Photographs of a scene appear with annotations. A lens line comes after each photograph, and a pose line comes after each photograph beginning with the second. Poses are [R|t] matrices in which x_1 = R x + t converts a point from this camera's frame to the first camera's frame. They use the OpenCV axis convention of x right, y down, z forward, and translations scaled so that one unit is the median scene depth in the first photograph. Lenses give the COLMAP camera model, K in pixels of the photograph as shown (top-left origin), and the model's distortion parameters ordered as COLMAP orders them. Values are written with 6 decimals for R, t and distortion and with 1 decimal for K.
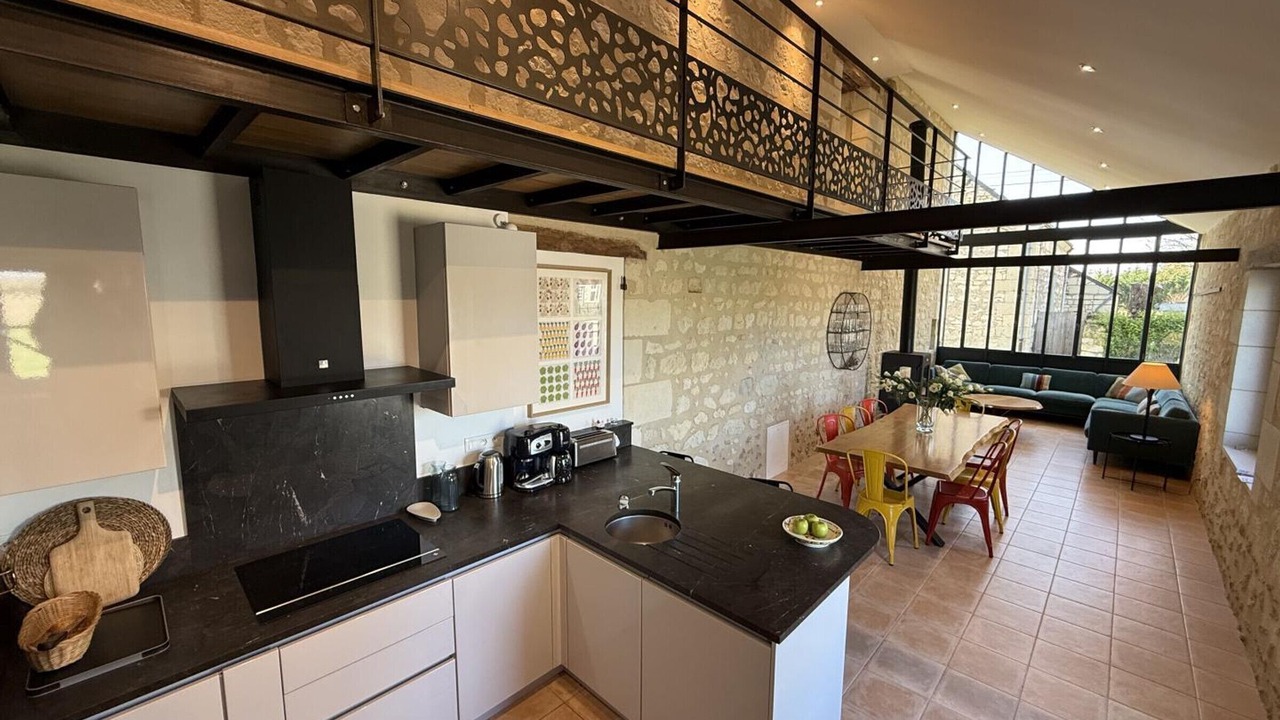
lens RADIAL K [[506.1, 0, 635.7], [0, 506.1, 358.7], [0, 0, 1]] dist [0.000093, -0.000037]
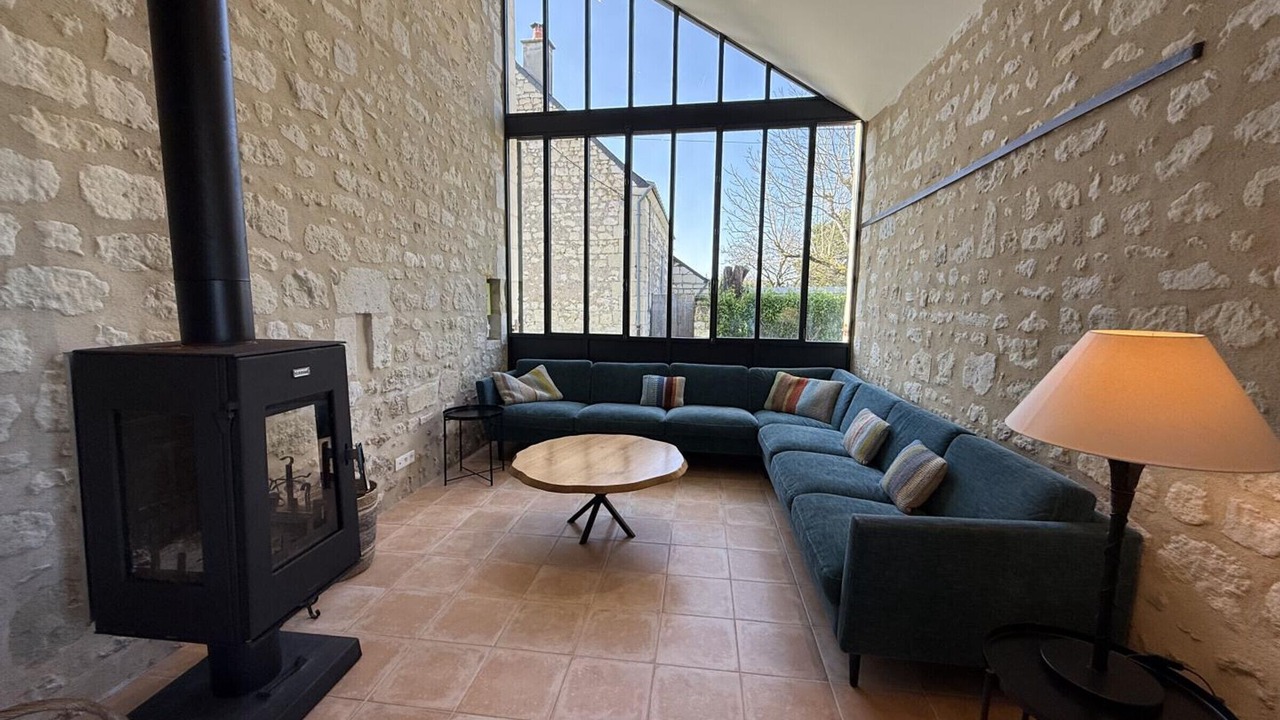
lens RADIAL K [[506.1, 0, 635.7], [0, 506.1, 358.7], [0, 0, 1]] dist [0.000093, -0.000037]
pose [[0.798569, -0.065067, 0.598376, 0.447600], [0.069271, 0.997469, 0.016018, 0.002031], [-0.597904, 0.028659, 0.801055, 0.585208]]
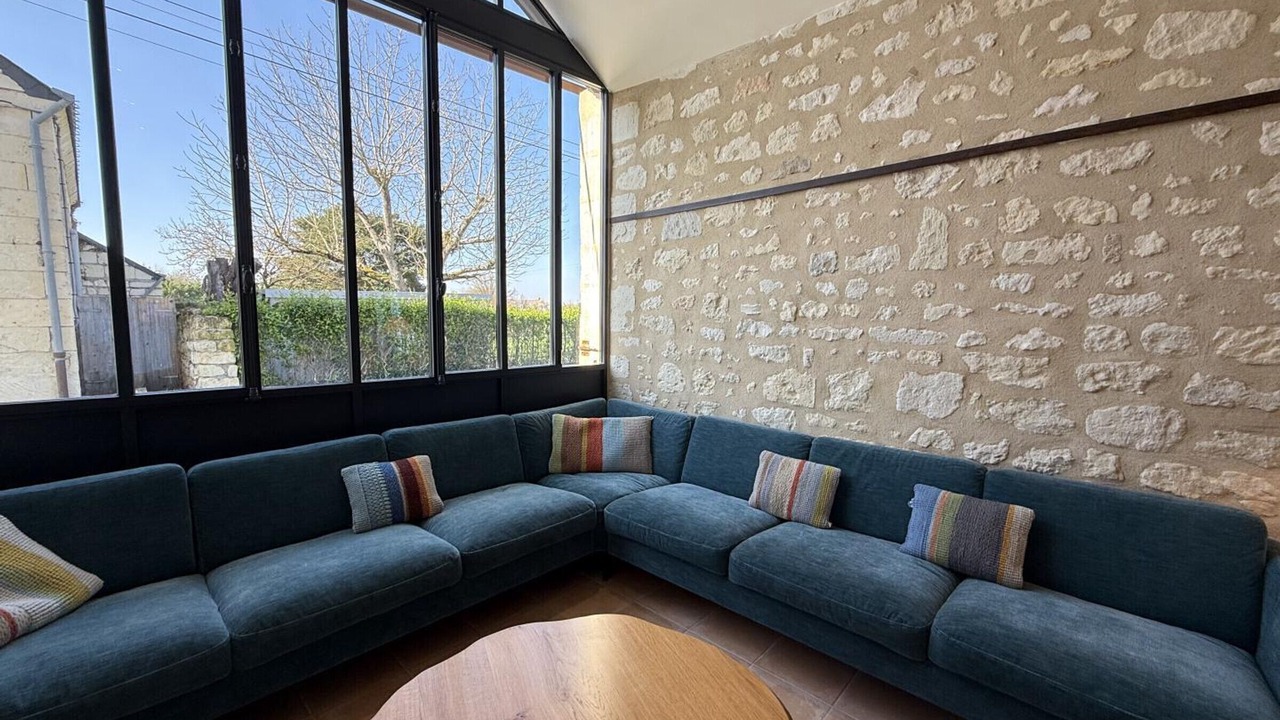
lens RADIAL K [[506.1, 0, 635.7], [0, 506.1, 358.7], [0, 0, 1]] dist [0.000093, -0.000037]
pose [[-0.024856, -0.100281, 0.994649, 0.516521], [0.117985, 0.987708, 0.102529, -0.035232], [-0.992704, 0.119902, -0.012719, 0.851339]]
